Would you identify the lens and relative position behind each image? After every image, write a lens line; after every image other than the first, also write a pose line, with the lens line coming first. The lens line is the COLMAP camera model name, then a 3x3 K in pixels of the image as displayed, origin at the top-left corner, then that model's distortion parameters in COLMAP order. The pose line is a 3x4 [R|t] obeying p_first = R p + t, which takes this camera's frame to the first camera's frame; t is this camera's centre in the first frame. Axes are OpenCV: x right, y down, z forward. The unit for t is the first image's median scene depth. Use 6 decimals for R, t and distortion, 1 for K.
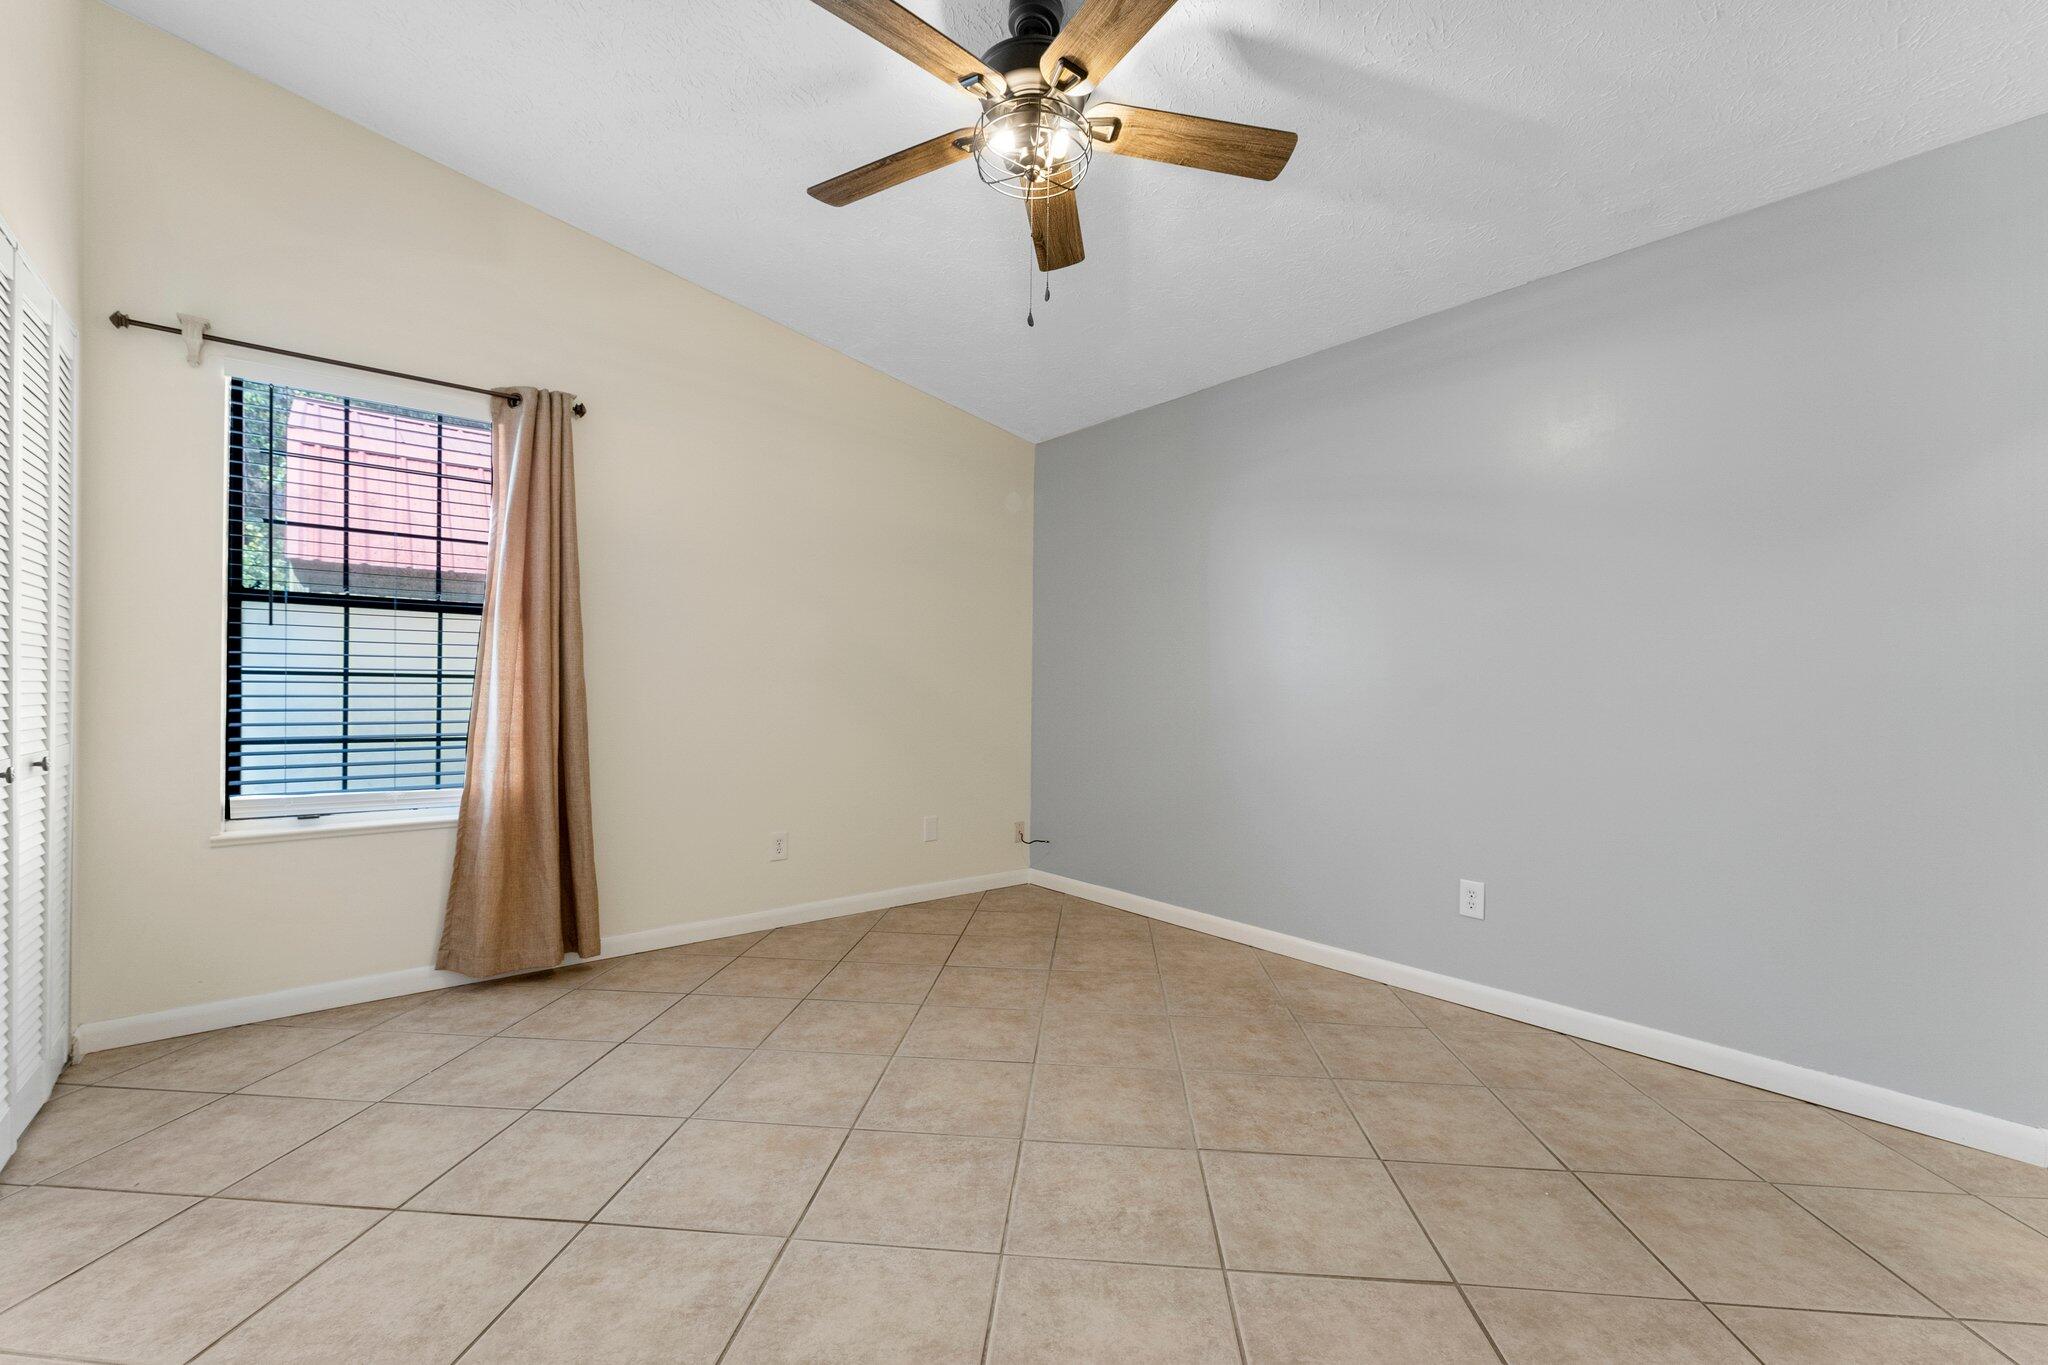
lens RADIAL K [[847.7, 0, 1021.7], [0, 847.7, 685.7], [0, 0, 1]] dist [0.001628, -0.000498]
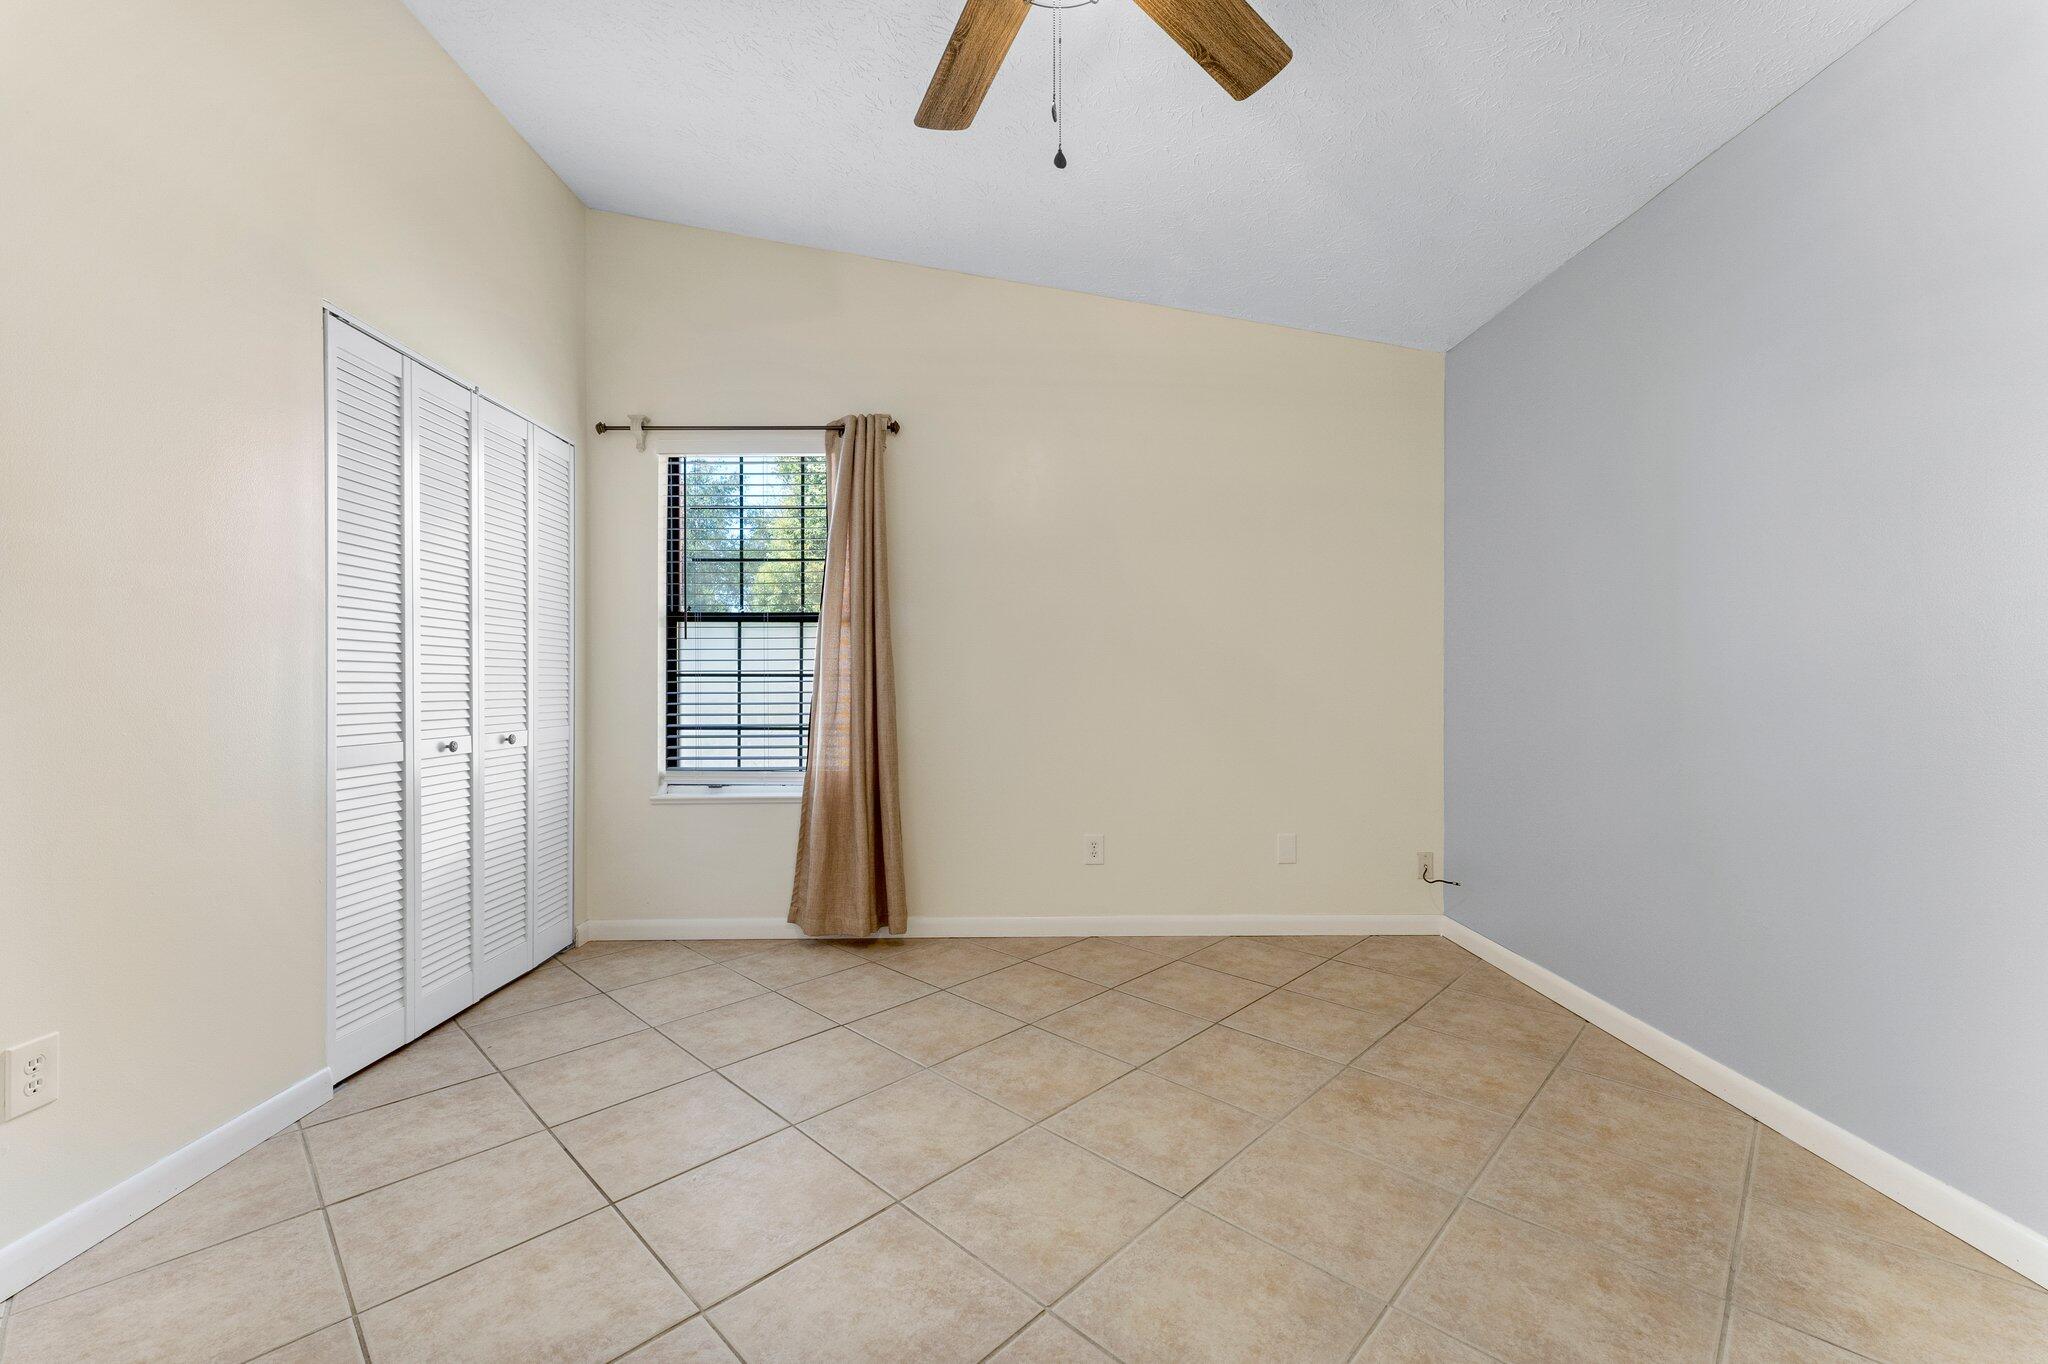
lens RADIAL K [[822.0, 0, 1019.2], [0, 822.0, 688.6], [0, 0, 1]] dist [0.001307, -0.000470]
pose [[0.776824, -0.008205, -0.629664, 0.326776], [0.014026, 0.999892, 0.004274, 0.007688], [0.629561, -0.012152, 0.776856, 0.352711]]
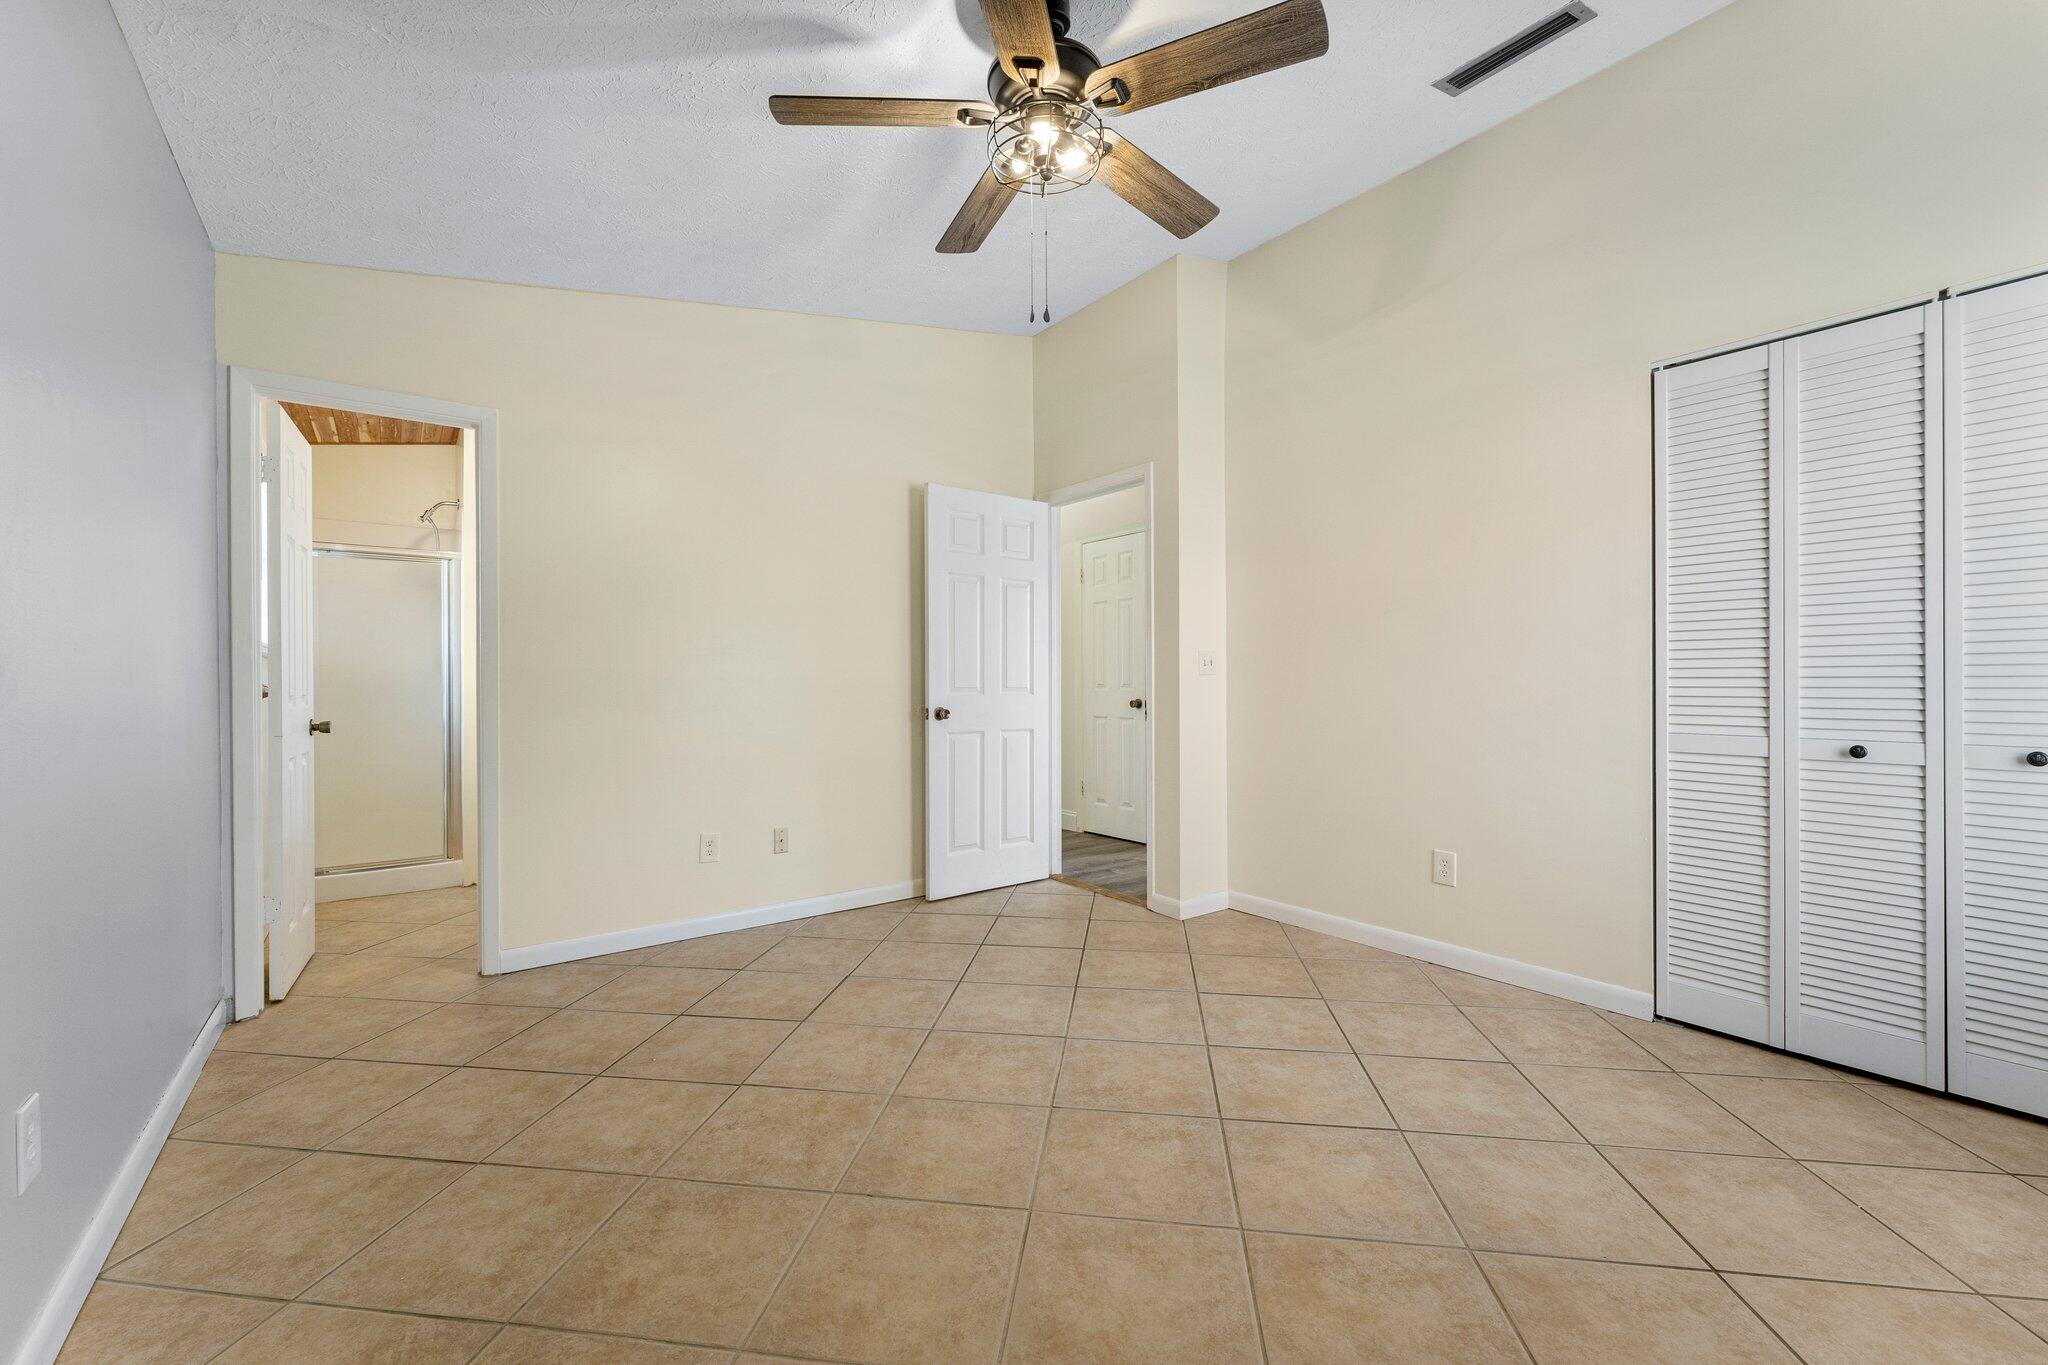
lens RADIAL K [[830.3, 0, 1017.8], [0, 830.3, 687.0], [0, 0, 1]] dist [0.001586, -0.000278]
pose [[-0.998511, -0.005341, 0.054288, -0.009115], [-0.005504, 0.999981, -0.002851, 0.013063], [-0.054271, -0.003145, -0.998521, 1.578701]]
